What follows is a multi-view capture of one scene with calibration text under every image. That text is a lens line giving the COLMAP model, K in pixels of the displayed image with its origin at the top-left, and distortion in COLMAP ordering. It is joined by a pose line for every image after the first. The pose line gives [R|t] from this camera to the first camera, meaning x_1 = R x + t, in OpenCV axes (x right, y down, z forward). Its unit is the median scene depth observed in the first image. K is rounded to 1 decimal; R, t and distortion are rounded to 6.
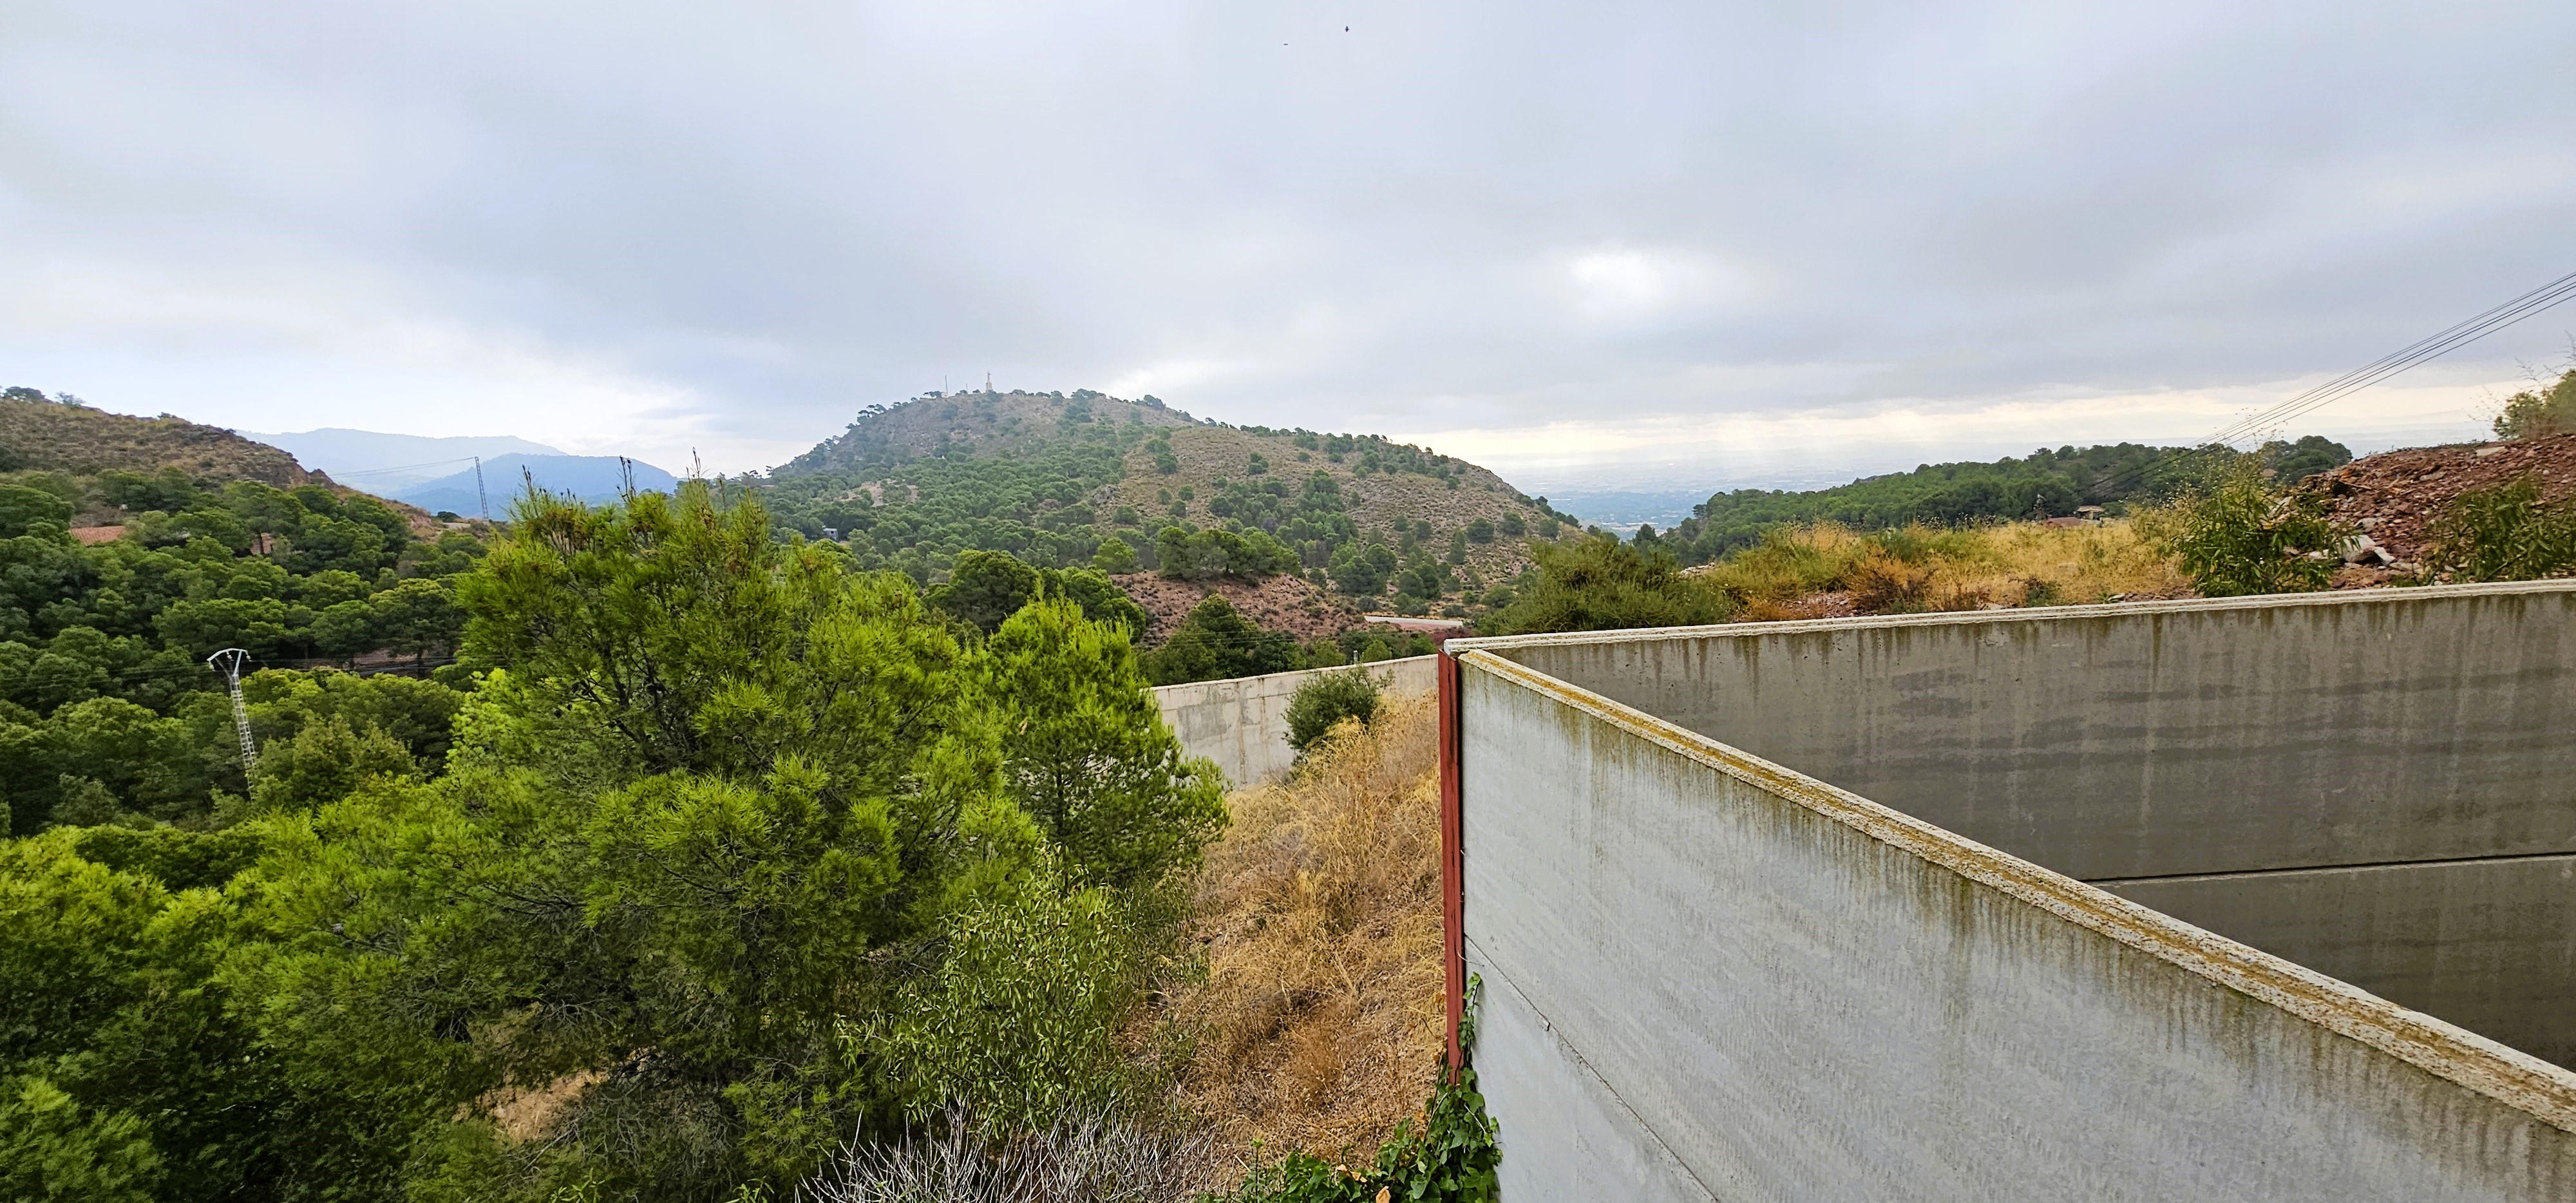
lens RADIAL K [[1048.3, 0, 1279.8], [0, 1048.3, 604.1], [0, 0, 1]] dist [0.000745, 0.000724]
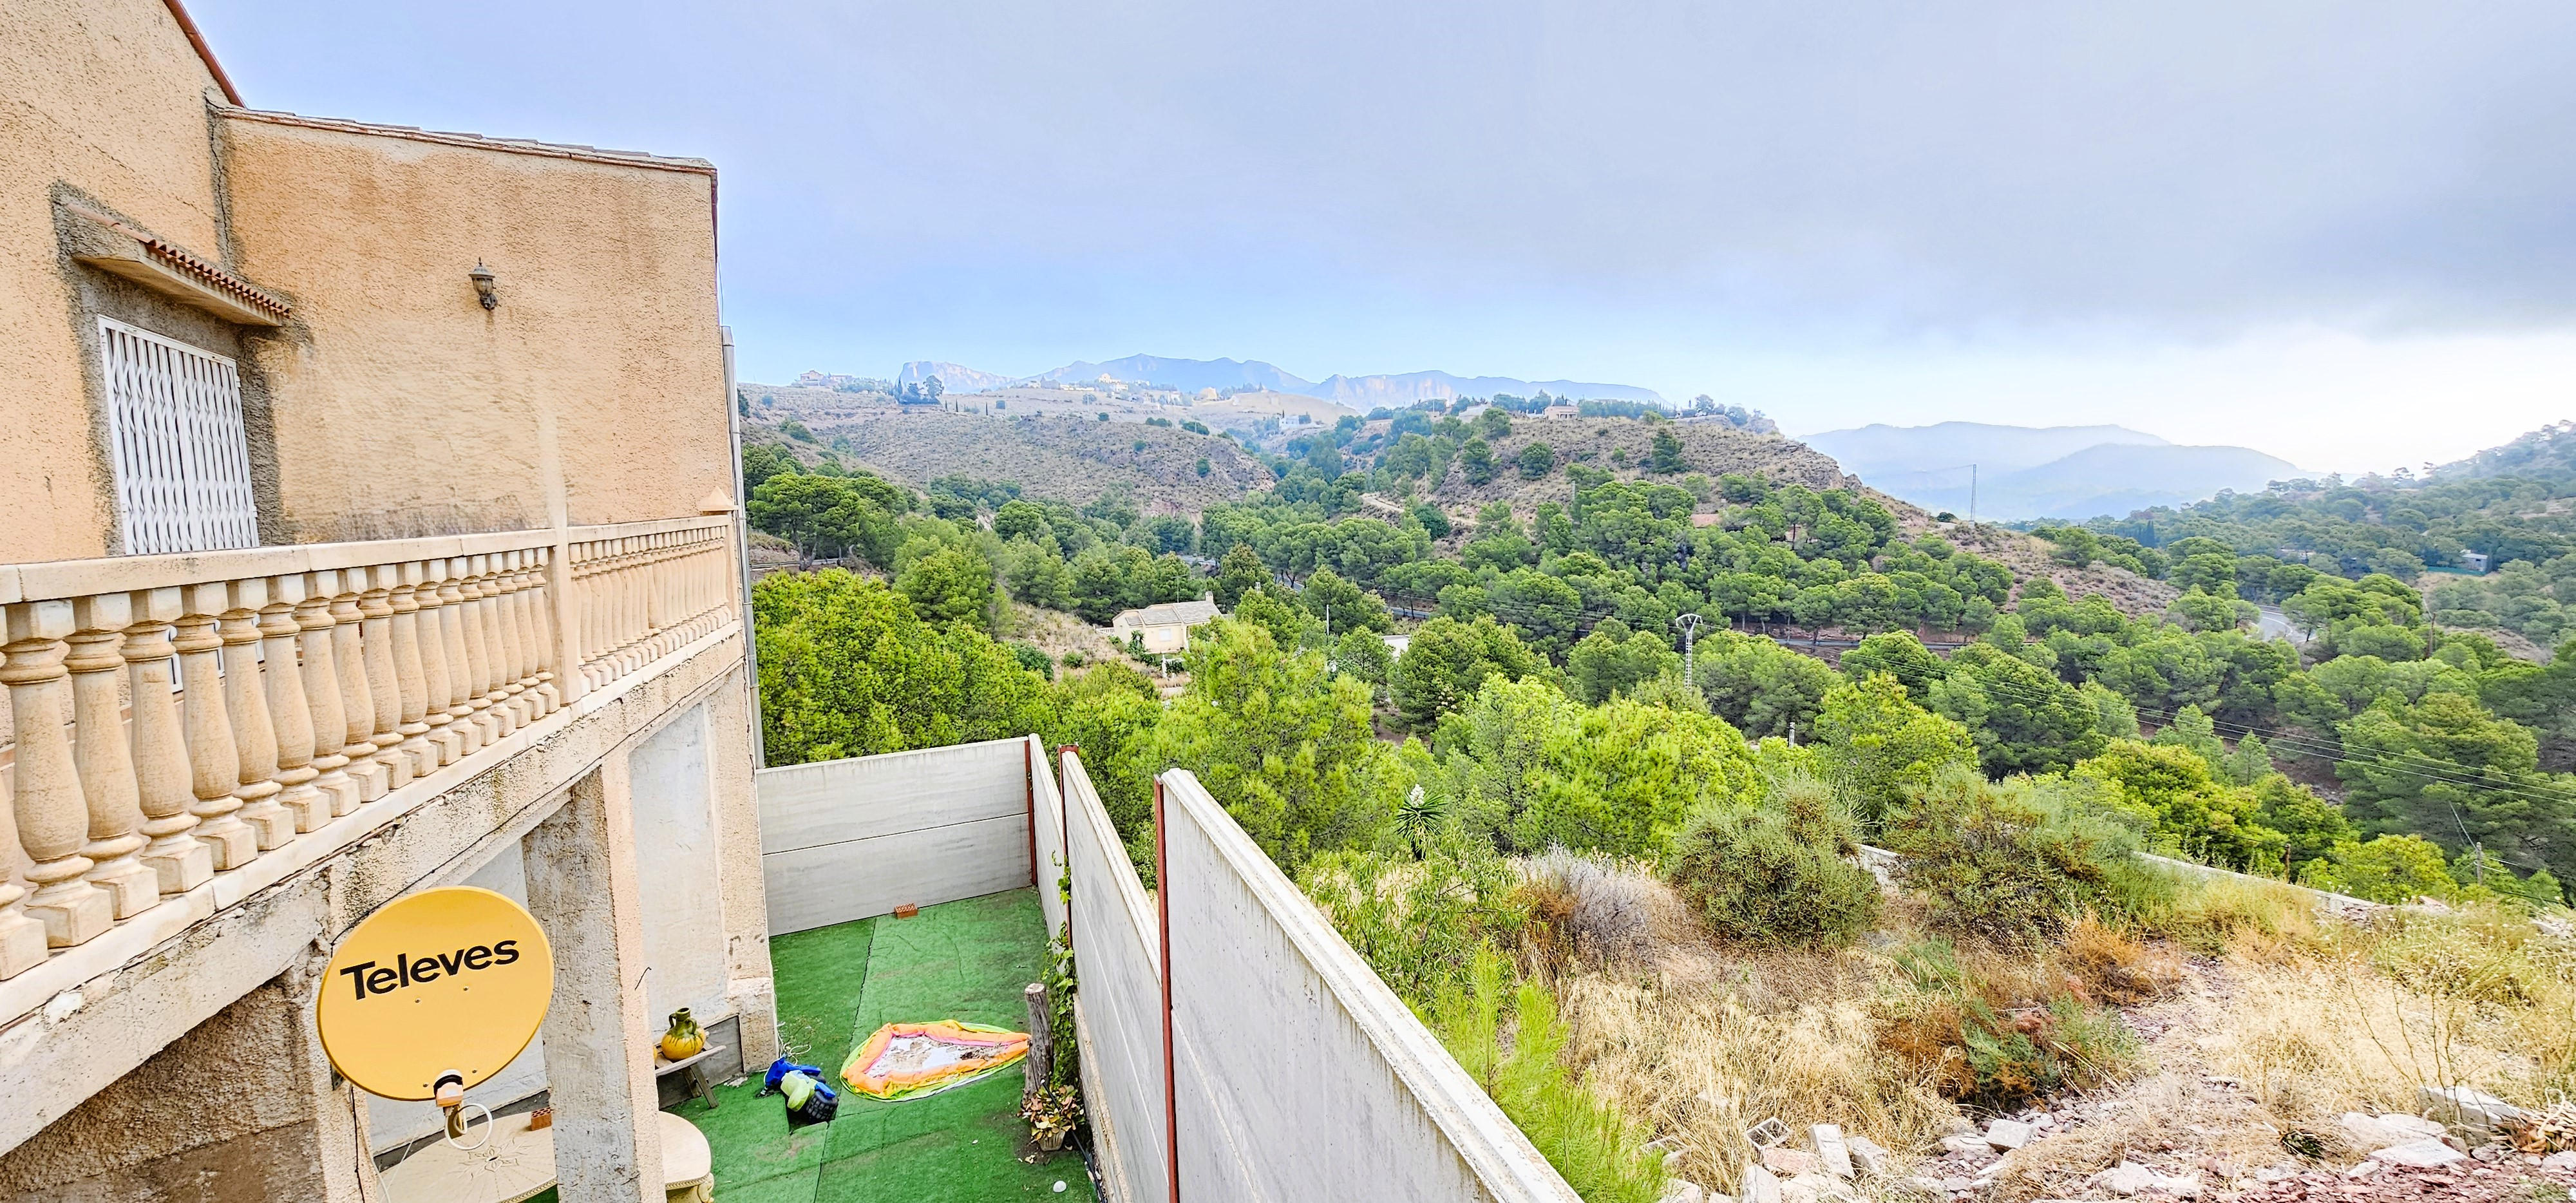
lens RADIAL K [[1051.9, 0, 1284.8], [0, 1051.9, 609.8], [0, 0, 1]] dist [-0.001949, 0.000142]
pose [[0.275744, 0.144996, -0.950232, 2.631696], [-0.129771, 0.985123, 0.112663, -0.634665], [0.952431, 0.092247, 0.290458, 0.483921]]
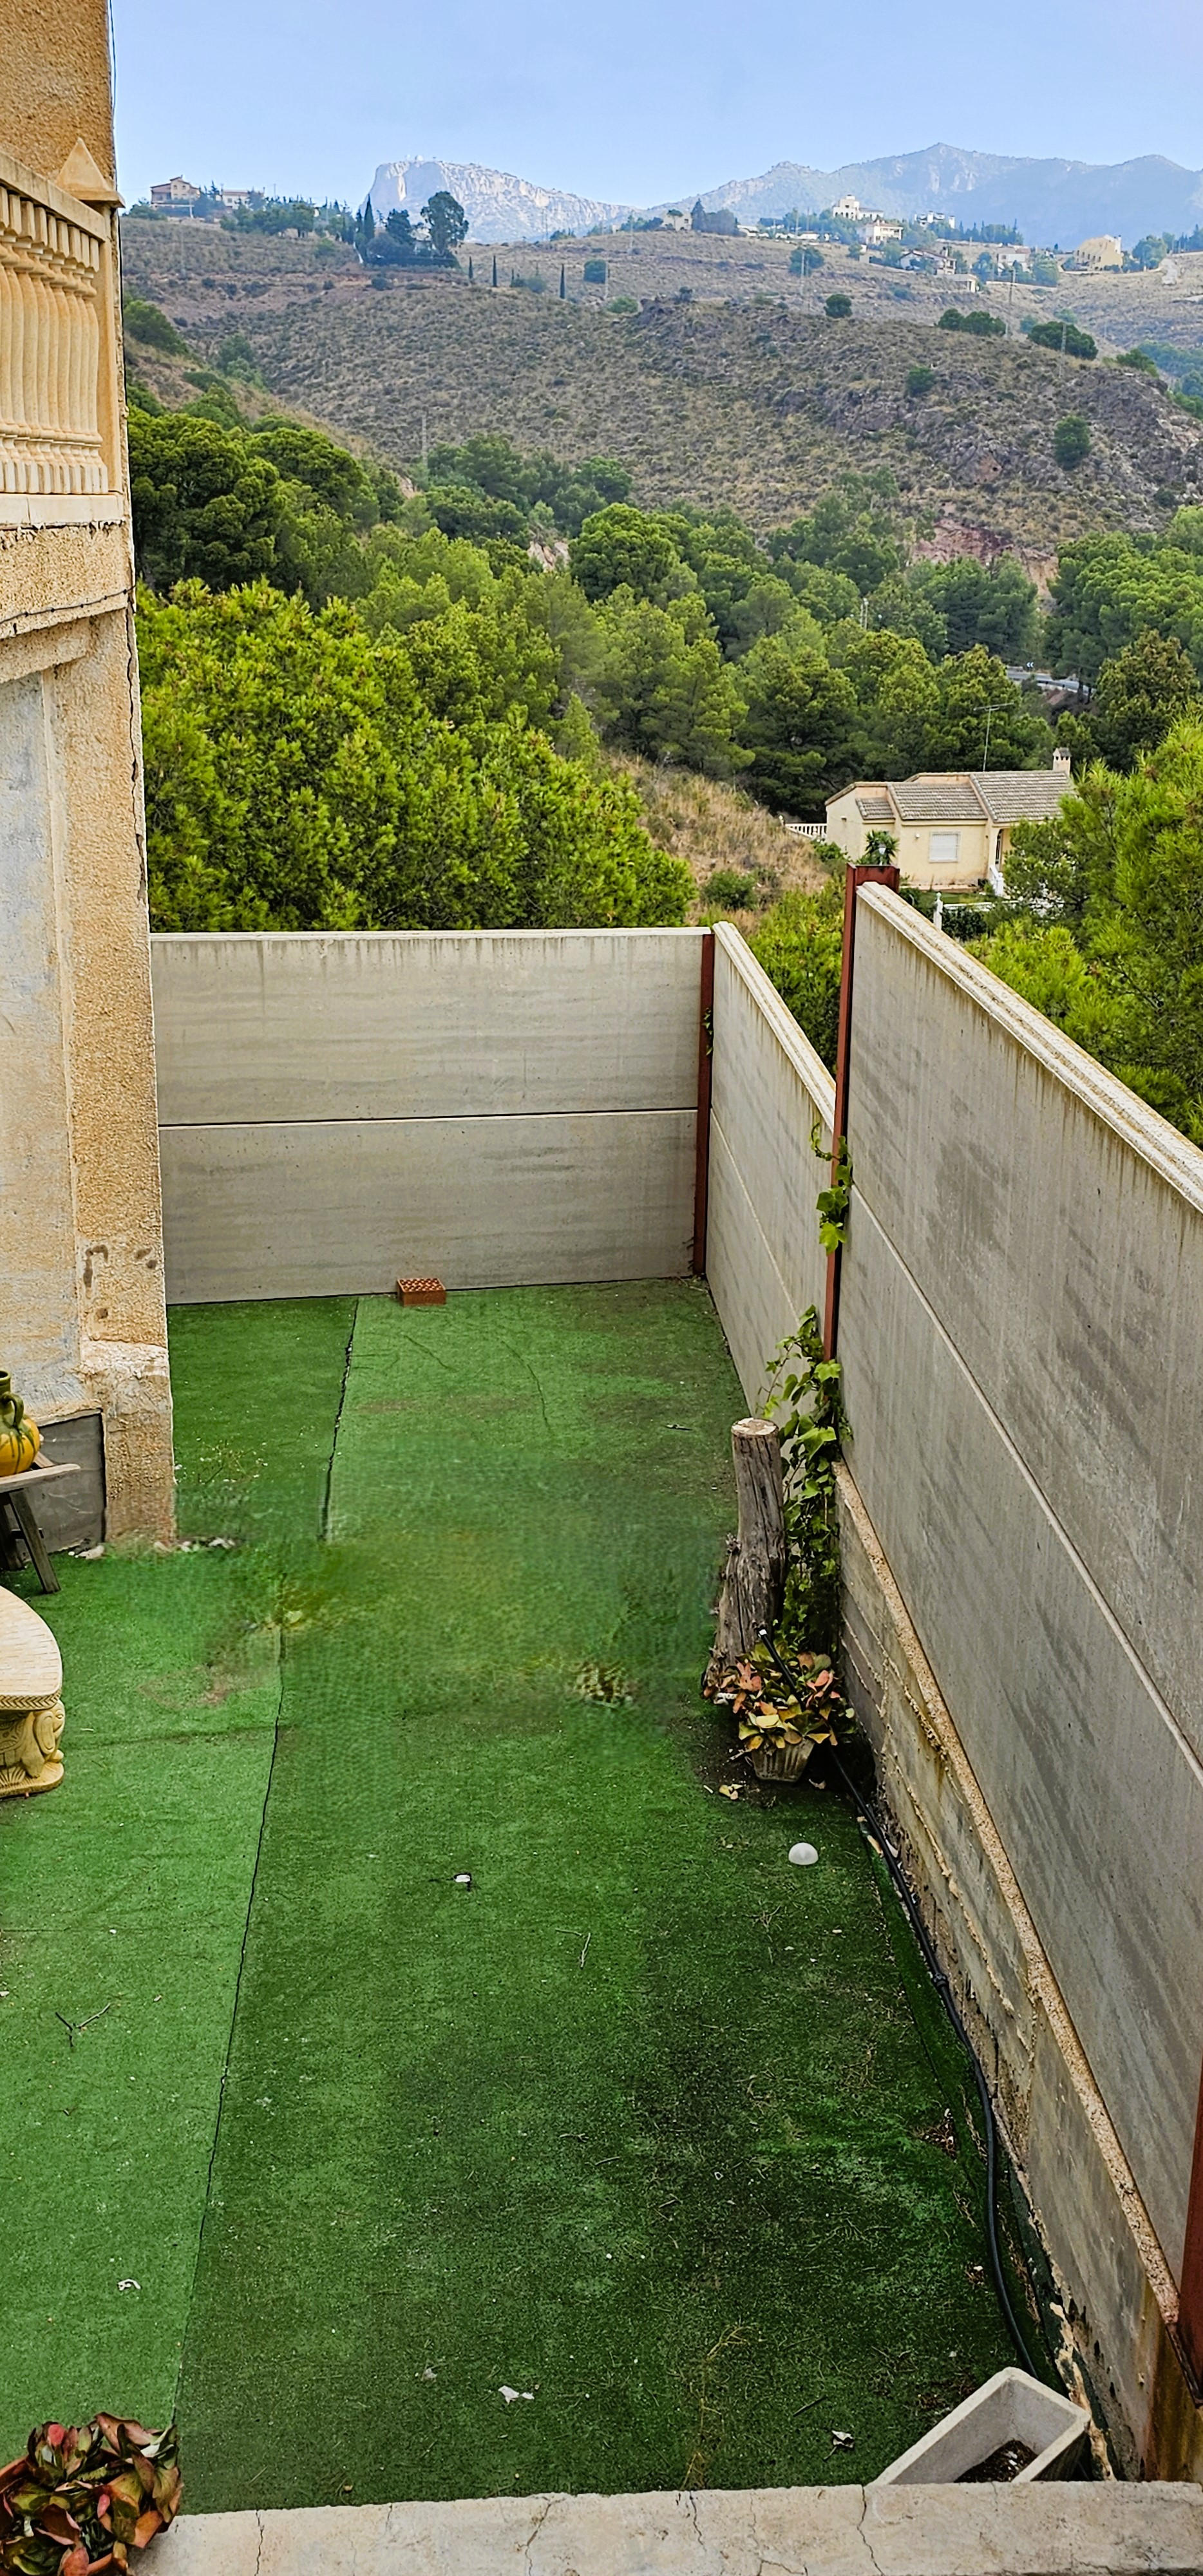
lens RADIAL K [[2427.4, 0, 603.1], [0, 2427.4, 1284.8], [0, 0, 1]] dist [0.060423, -0.013057]
pose [[0.025073, 0.343663, -0.938758, 2.528409], [-0.162447, 0.927973, 0.335376, -0.439457], [0.986399, 0.144090, 0.079094, 0.409049]]
